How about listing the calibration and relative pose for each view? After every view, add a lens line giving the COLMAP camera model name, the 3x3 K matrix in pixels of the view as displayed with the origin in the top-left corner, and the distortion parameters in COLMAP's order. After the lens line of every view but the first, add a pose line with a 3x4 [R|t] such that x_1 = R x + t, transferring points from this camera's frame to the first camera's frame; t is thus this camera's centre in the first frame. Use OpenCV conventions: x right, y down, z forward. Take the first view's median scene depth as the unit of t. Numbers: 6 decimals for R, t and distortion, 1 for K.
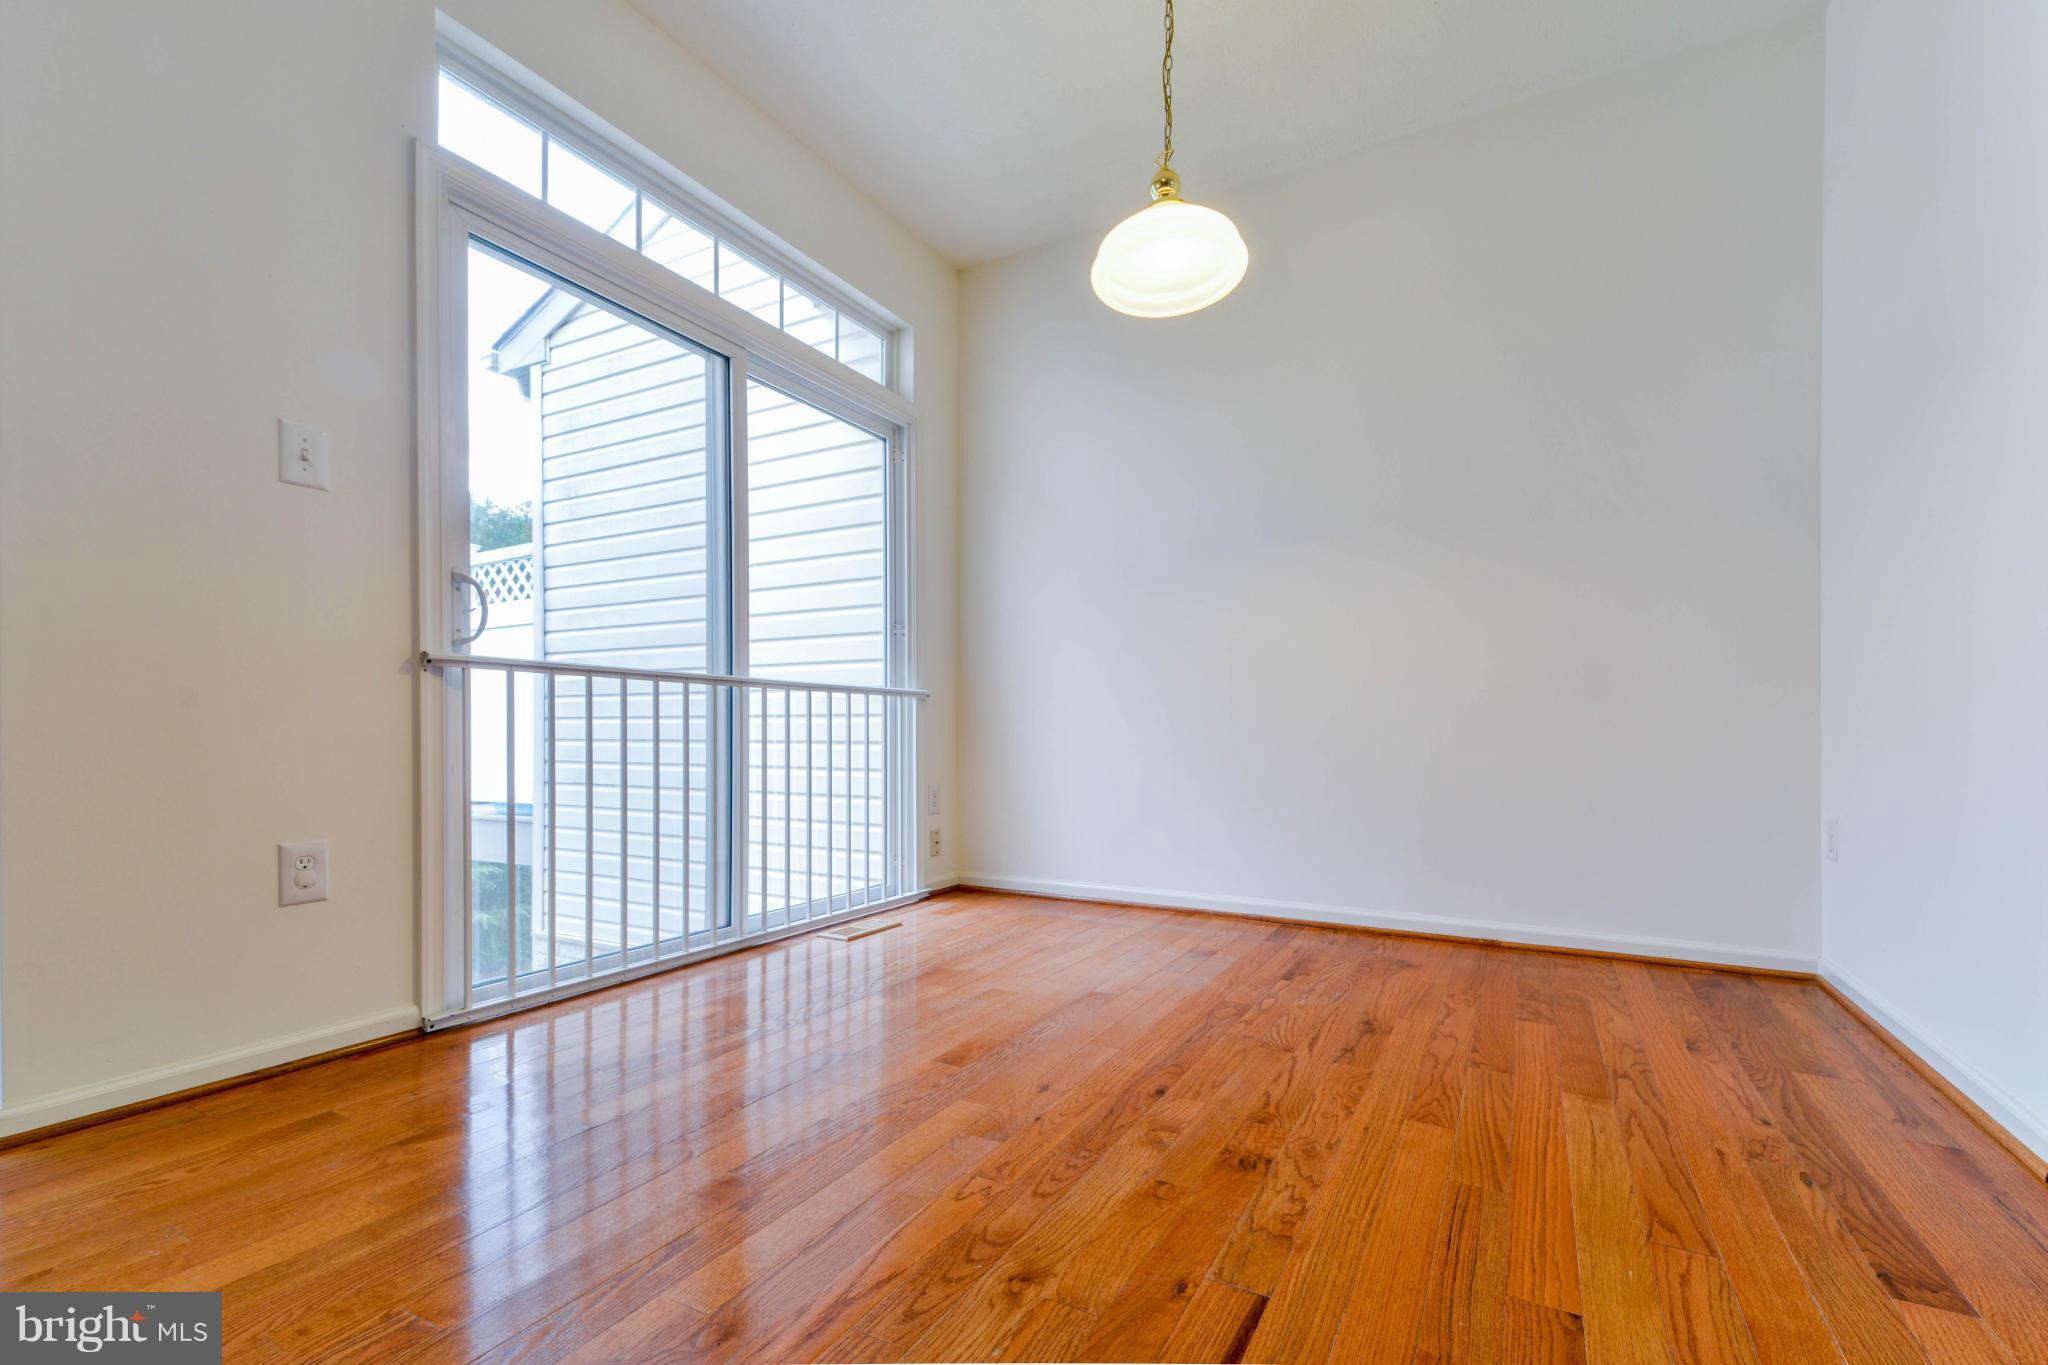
lens RADIAL K [[871.3, 0, 1011.8], [0, 871.3, 747.5], [0, 0, 1]] dist [0.001675, 0.000126]
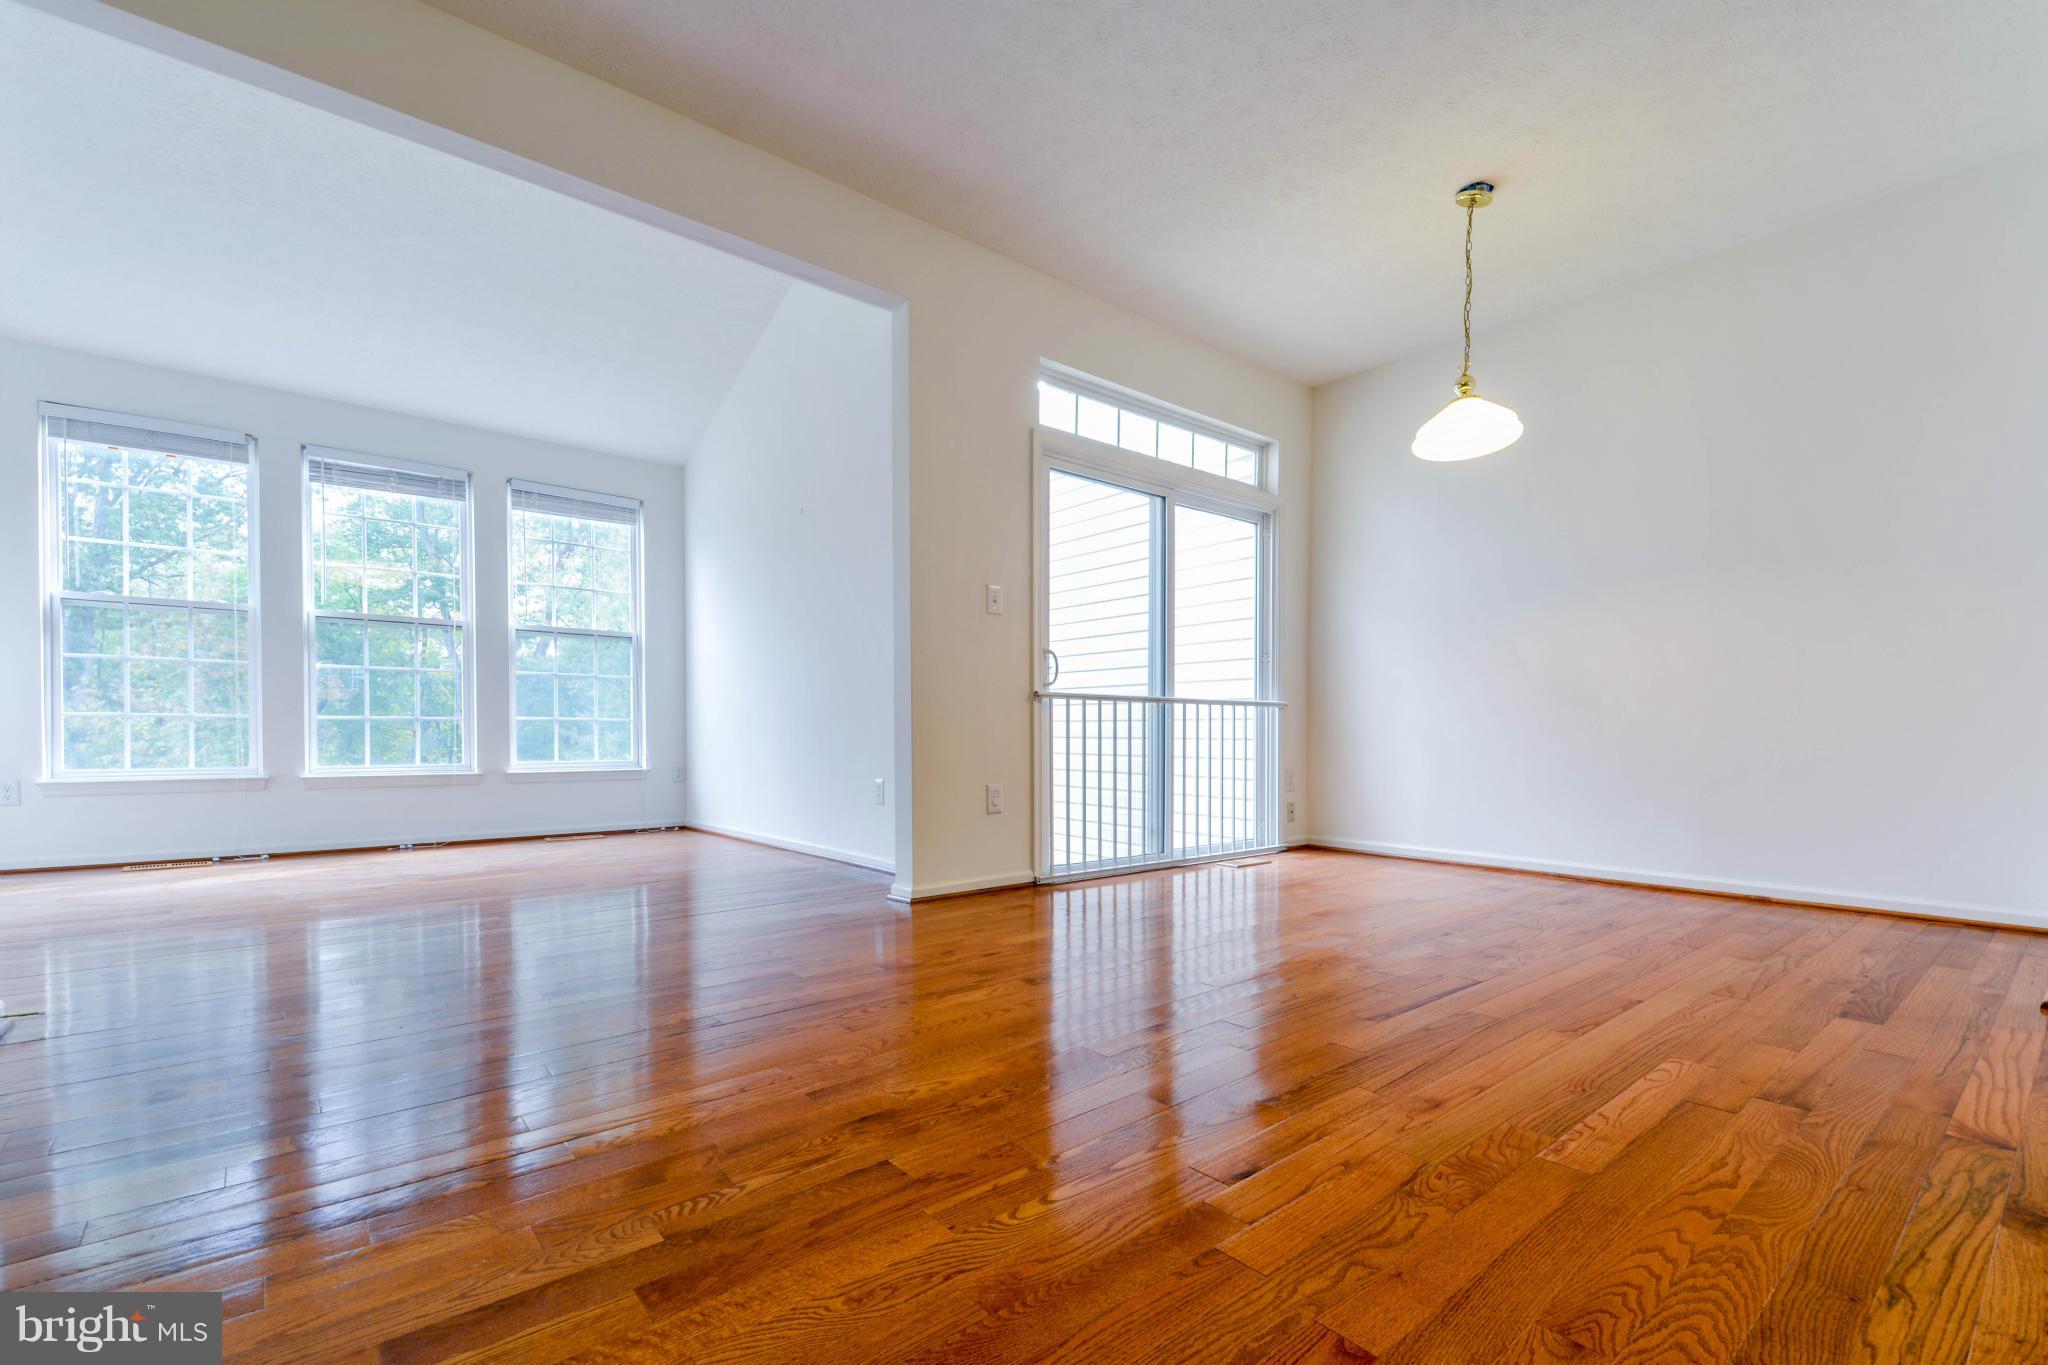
lens RADIAL K [[871.3, 0, 1011.8], [0, 871.3, 747.5], [0, 0, 1]] dist [0.001675, 0.000126]
pose [[0.936073, 0.008264, -0.351708, -0.022822], [-0.007646, 0.999966, 0.003146, 0.007898], [0.351721, -0.000256, 0.936105, -0.575601]]
